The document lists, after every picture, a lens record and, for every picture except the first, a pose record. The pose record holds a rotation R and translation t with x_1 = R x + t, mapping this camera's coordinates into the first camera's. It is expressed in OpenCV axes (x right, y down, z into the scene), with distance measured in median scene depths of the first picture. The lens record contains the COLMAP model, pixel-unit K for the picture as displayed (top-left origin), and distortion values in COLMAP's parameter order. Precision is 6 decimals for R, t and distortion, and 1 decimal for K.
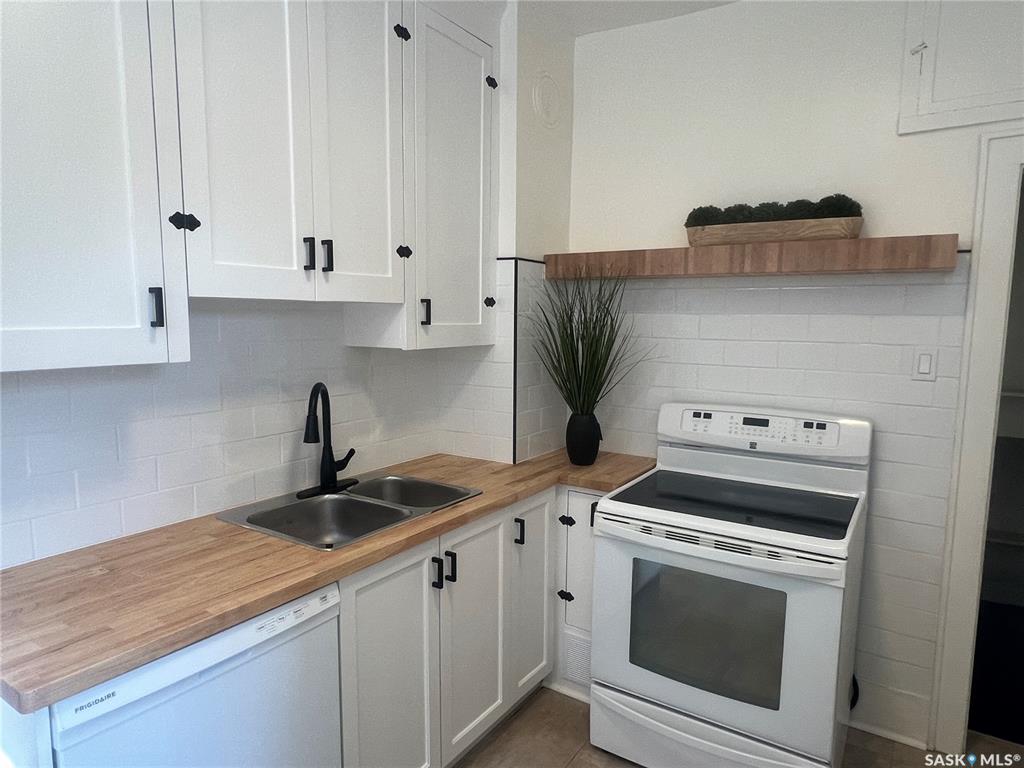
lens RADIAL K [[622.1, 0, 514.3], [0, 622.1, 385.3], [0, 0, 1]] dist [-0.030491, 0.002624]
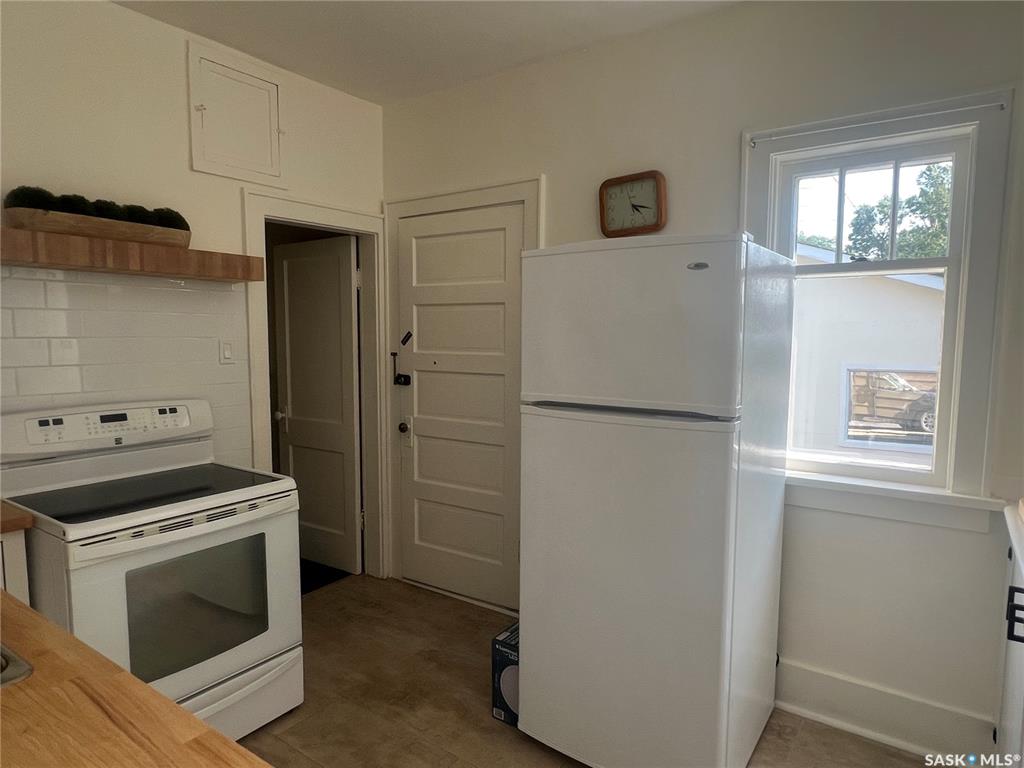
lens RADIAL K [[622.1, 0, 517.2], [0, 622.1, 388.1], [0, 0, 1]] dist [-0.030491, 0.002624]
pose [[0.020305, -0.095560, 0.995217, -0.621468], [0.102157, 0.990410, 0.093014, -0.015291], [-0.994561, 0.099779, 0.029872, 0.338863]]
